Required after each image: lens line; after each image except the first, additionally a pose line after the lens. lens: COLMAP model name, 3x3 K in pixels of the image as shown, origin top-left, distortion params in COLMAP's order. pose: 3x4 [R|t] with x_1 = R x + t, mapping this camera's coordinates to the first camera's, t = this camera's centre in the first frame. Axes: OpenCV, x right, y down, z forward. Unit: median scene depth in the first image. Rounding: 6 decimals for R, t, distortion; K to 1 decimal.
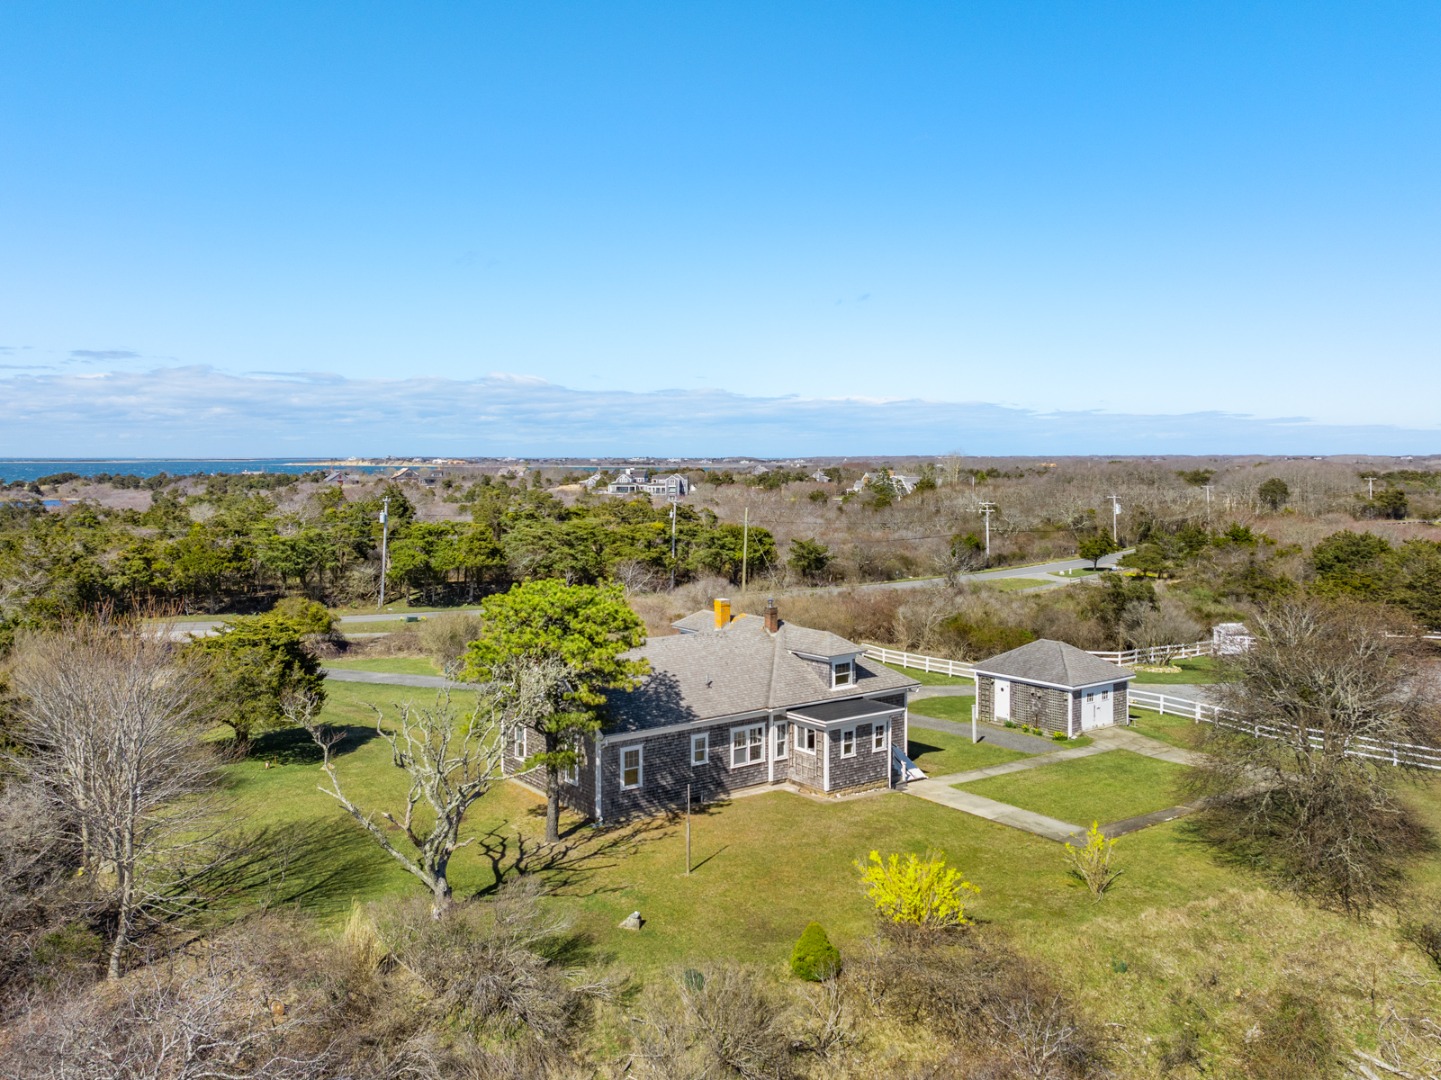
lens RADIAL K [[1181.1, 0, 715.9], [0, 1181.1, 492.1], [0, 0, 1]] dist [-0.033486, -0.004870]
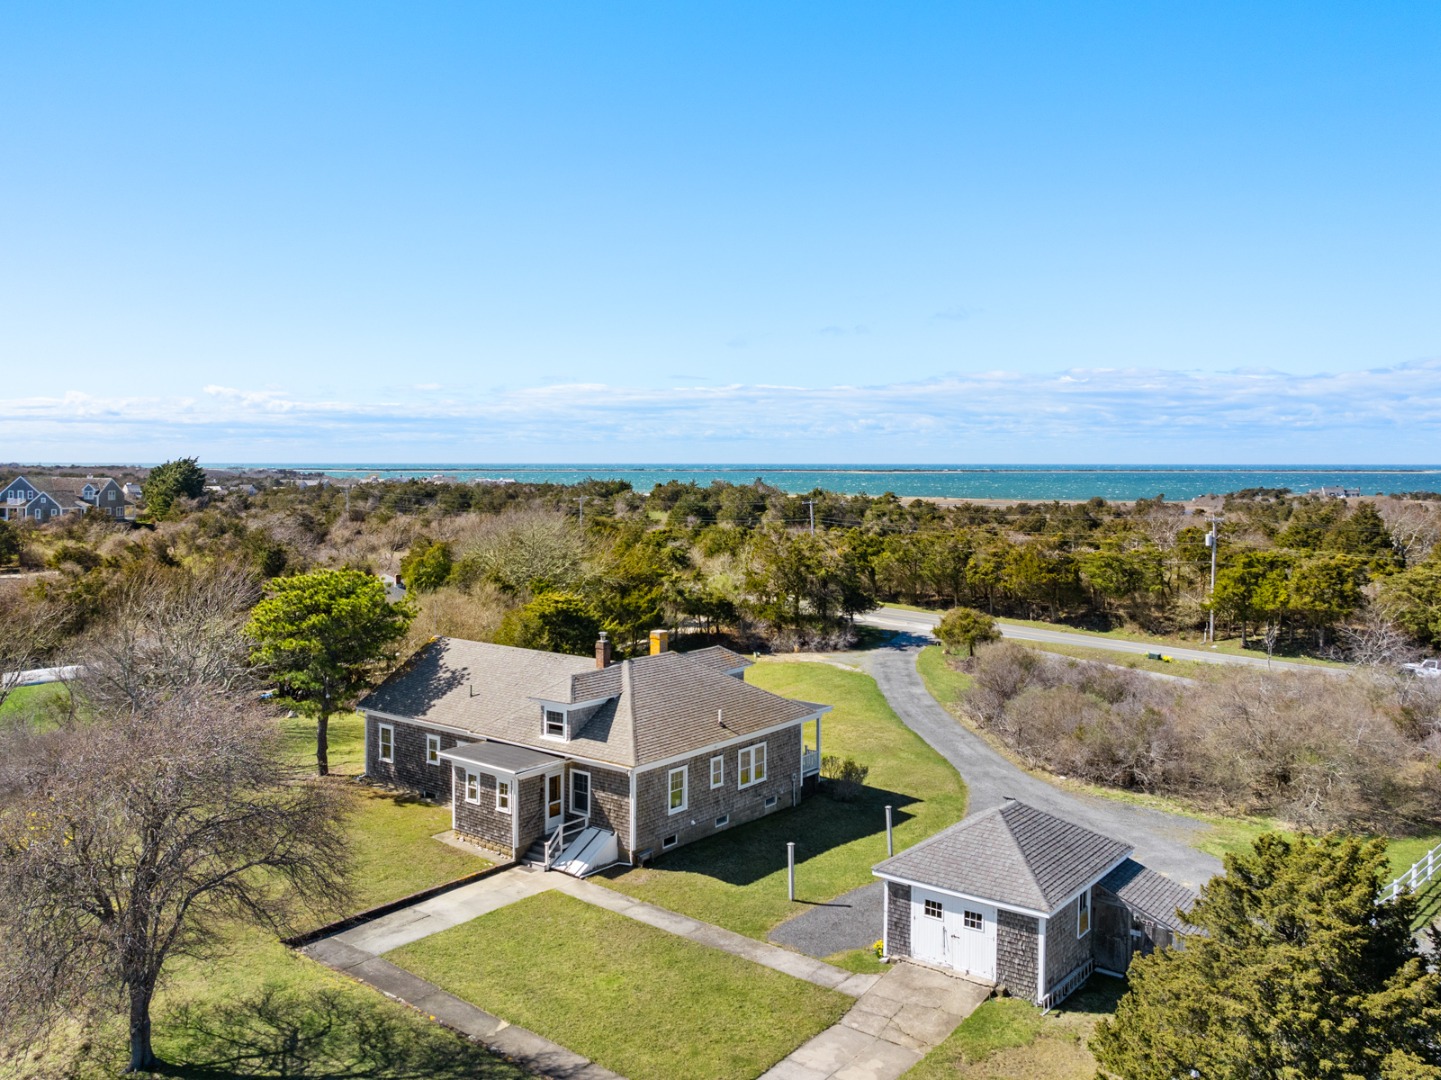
lens RADIAL K [[1181.1, 0, 715.9], [0, 1181.1, 492.1], [0, 0, 1]] dist [-0.033486, -0.004870]
pose [[0.255512, 0.026247, -0.966450, 1.047504], [-0.030994, 0.999340, 0.018946, -0.041928], [0.966309, 0.025114, 0.256157, 0.943409]]
